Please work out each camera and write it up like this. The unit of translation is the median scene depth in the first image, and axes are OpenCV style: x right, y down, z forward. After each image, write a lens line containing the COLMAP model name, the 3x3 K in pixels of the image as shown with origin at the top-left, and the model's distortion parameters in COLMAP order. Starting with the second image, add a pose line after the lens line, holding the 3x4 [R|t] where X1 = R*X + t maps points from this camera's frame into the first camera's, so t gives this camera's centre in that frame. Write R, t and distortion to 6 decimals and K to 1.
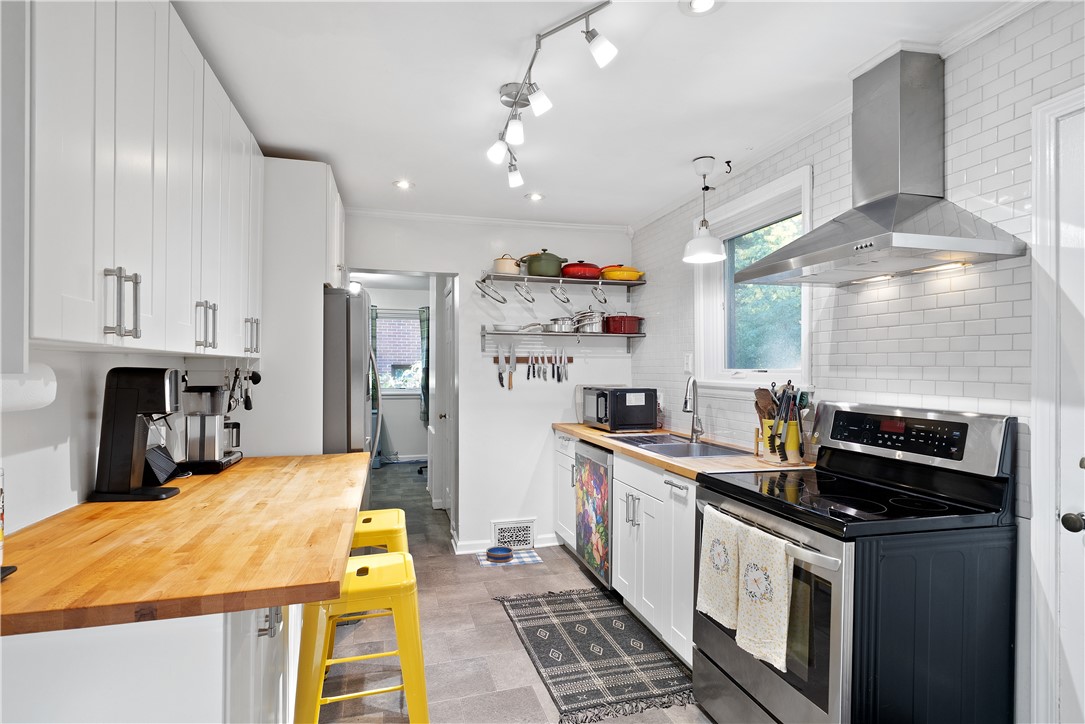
lens RADIAL K [[568.3, 0, 541.3], [0, 568.3, 367.9], [0, 0, 1]] dist [0.006019, 0.001300]
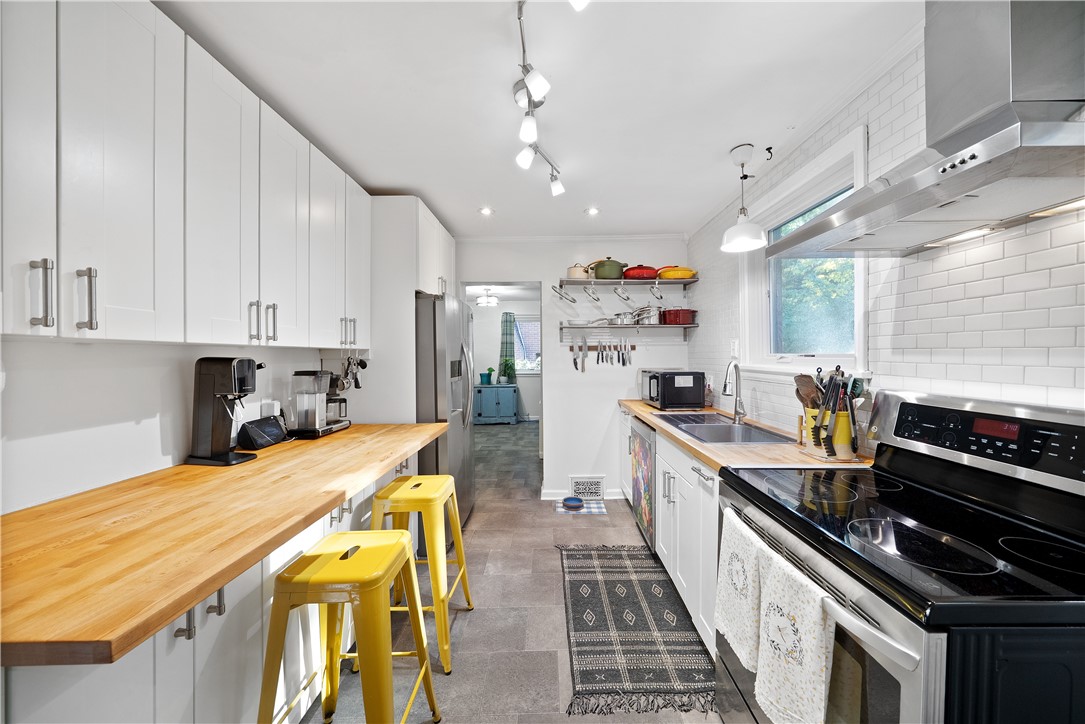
lens RADIAL K [[373.8, 0, 547.4], [0, 373.8, 357.8], [0, 0, 1]] dist [-0.004941, -0.000396]
pose [[0.963573, -0.007238, -0.267347, 0.136902], [0.009237, 0.999938, 0.006223, 0.001409], [0.267285, -0.008466, 0.963580, 0.282289]]
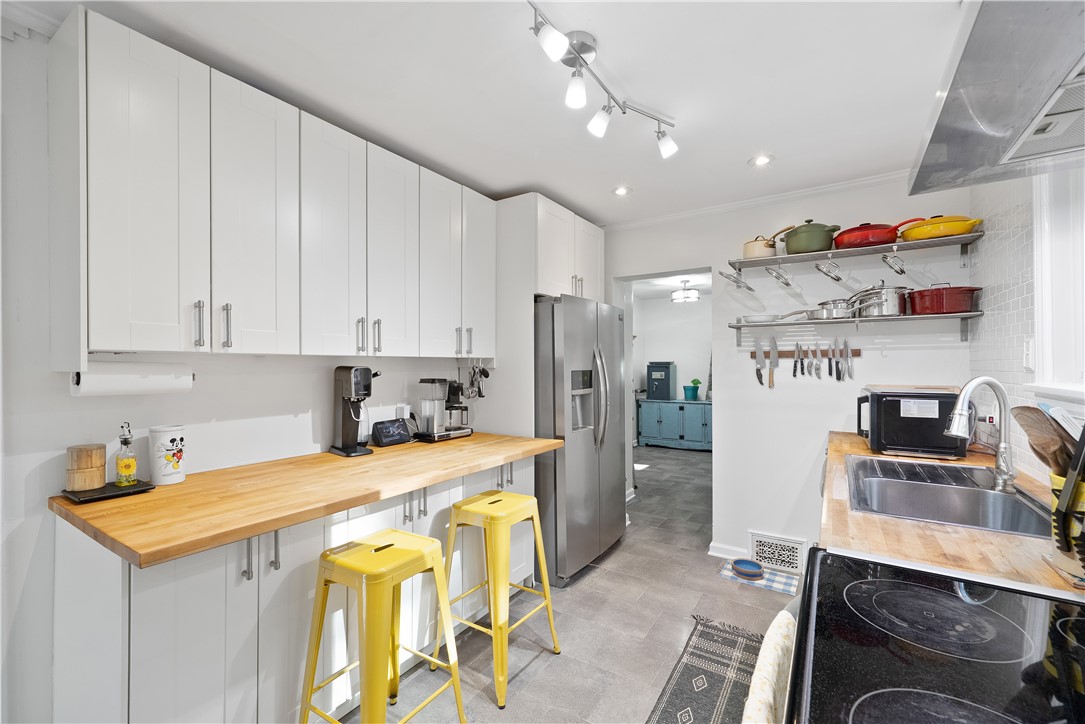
lens RADIAL K [[450.1, 0, 549.0], [0, 450.1, 369.0], [0, 0, 1]] dist [-0.000926, -0.000743]
pose [[0.670855, 0.001909, -0.741586, 0.355766], [0.006658, 0.999941, 0.008597, 0.000145], [0.741559, -0.010705, 0.670803, 0.414167]]
